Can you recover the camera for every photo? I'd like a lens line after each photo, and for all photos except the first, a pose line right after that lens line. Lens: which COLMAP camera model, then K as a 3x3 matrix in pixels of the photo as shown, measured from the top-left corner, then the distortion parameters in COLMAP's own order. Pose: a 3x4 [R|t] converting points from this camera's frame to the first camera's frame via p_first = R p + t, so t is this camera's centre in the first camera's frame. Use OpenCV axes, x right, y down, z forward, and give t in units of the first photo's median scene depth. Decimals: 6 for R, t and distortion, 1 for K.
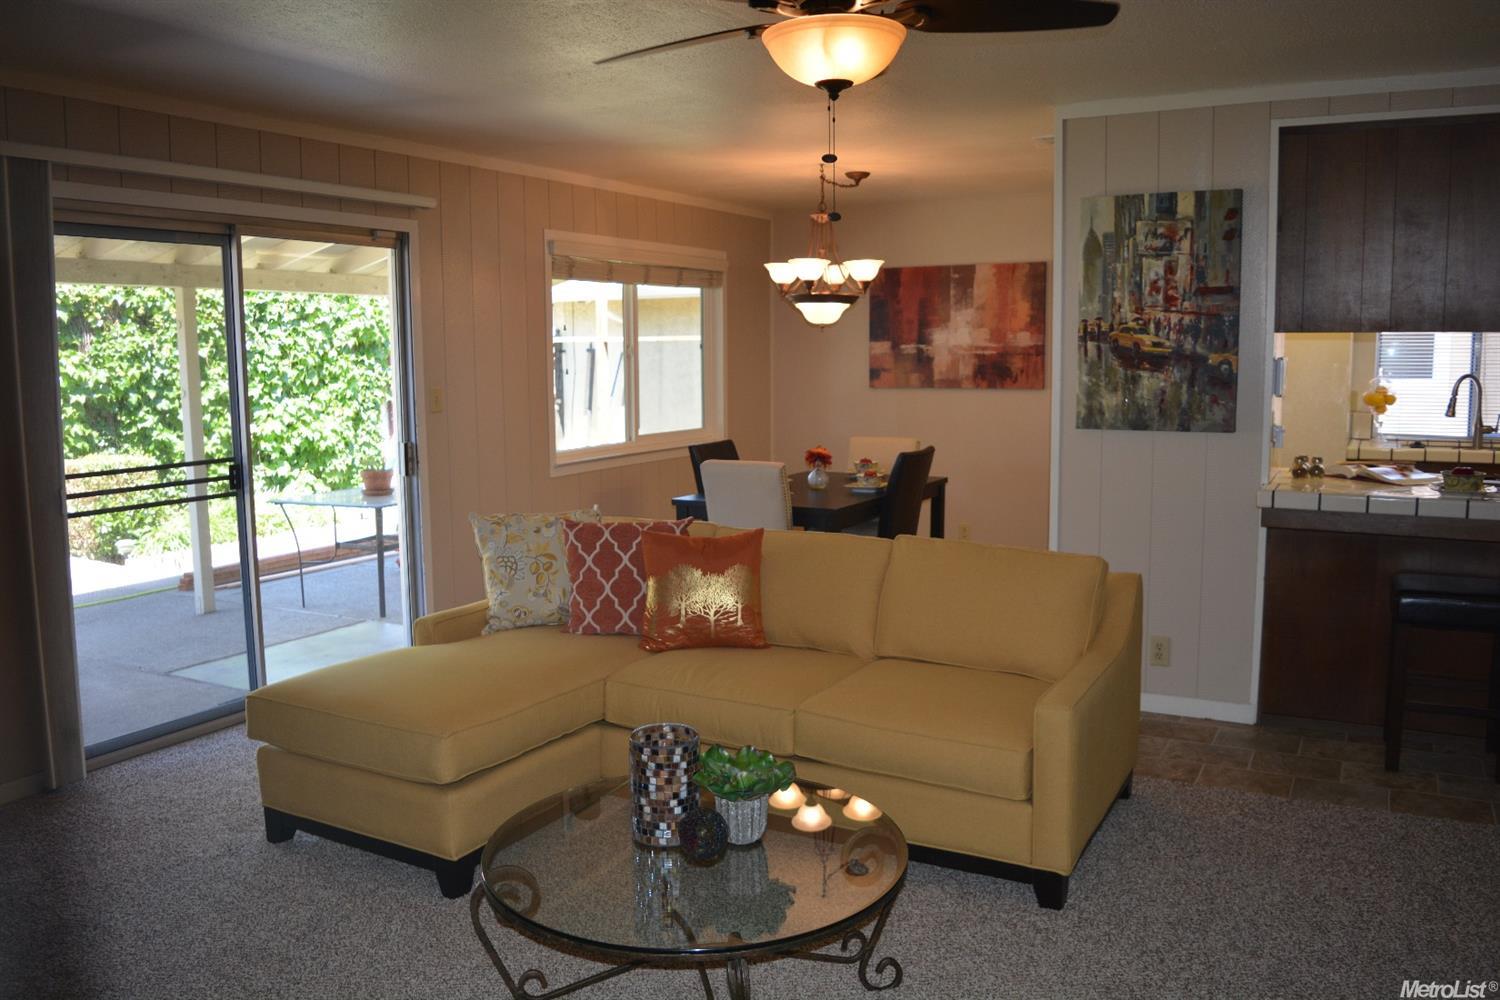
lens RADIAL K [[1175.1, 0, 739.5], [0, 1175.1, 494.8], [0, 0, 1]] dist [-0.086768, 0.008206]
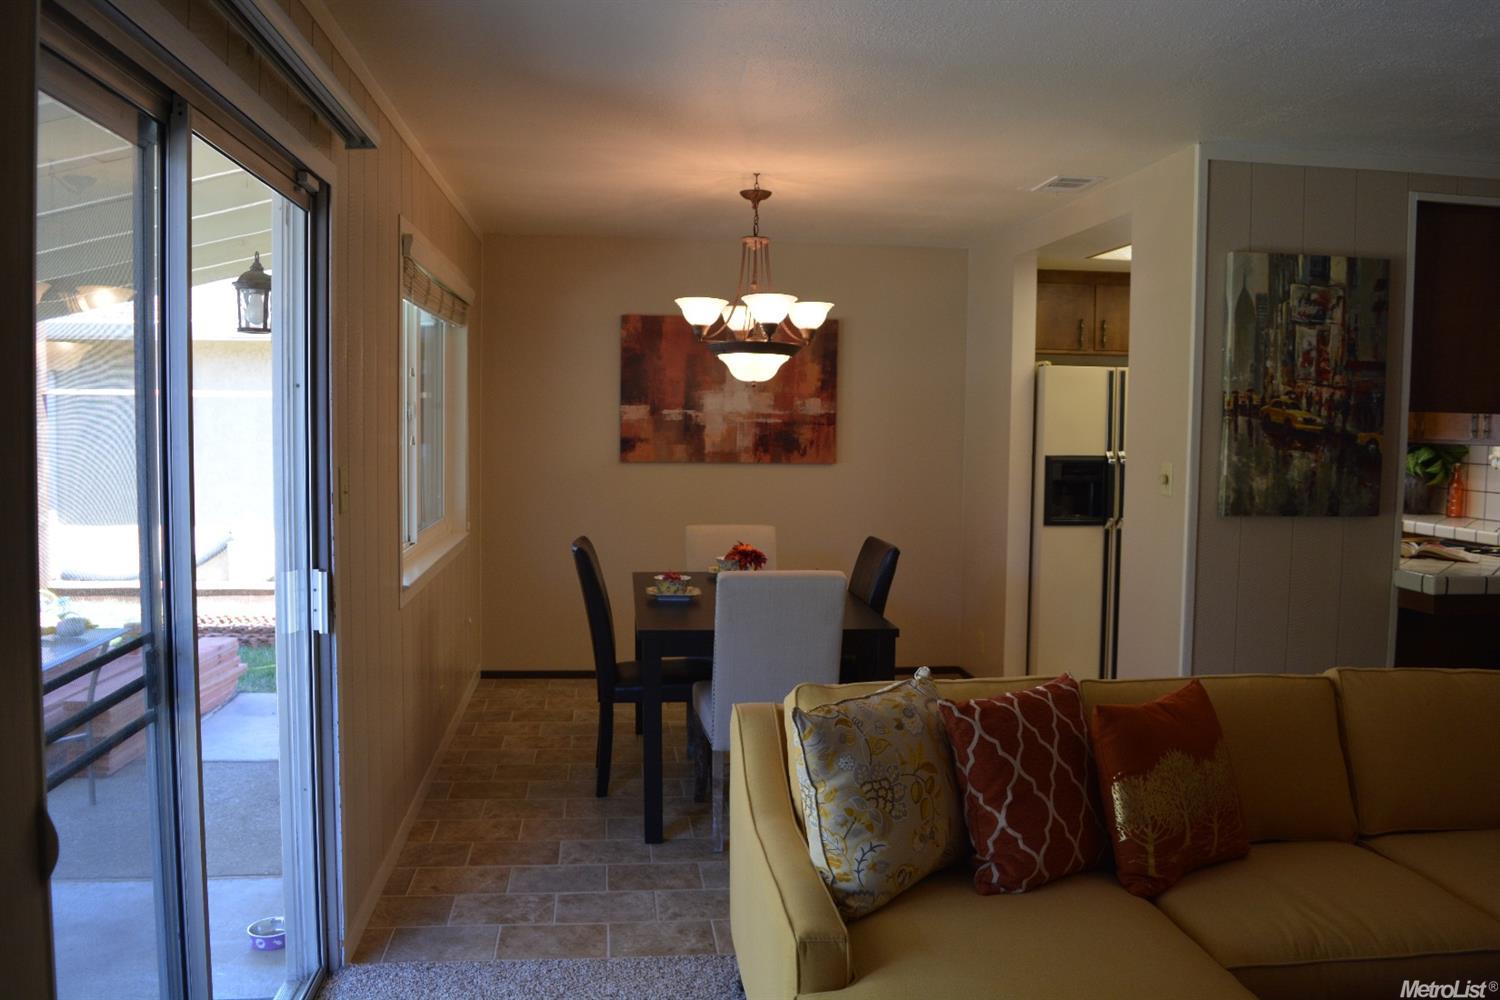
lens RADIAL K [[1175.1, 0, 750.2], [0, 1175.1, 513.3], [0, 0, 1]] dist [-0.086768, 0.008206]
pose [[0.809636, -0.026944, 0.586314, -0.370217], [0.049964, 0.998484, -0.023110, -0.041829], [-0.584802, 0.048006, 0.809754, 0.376919]]
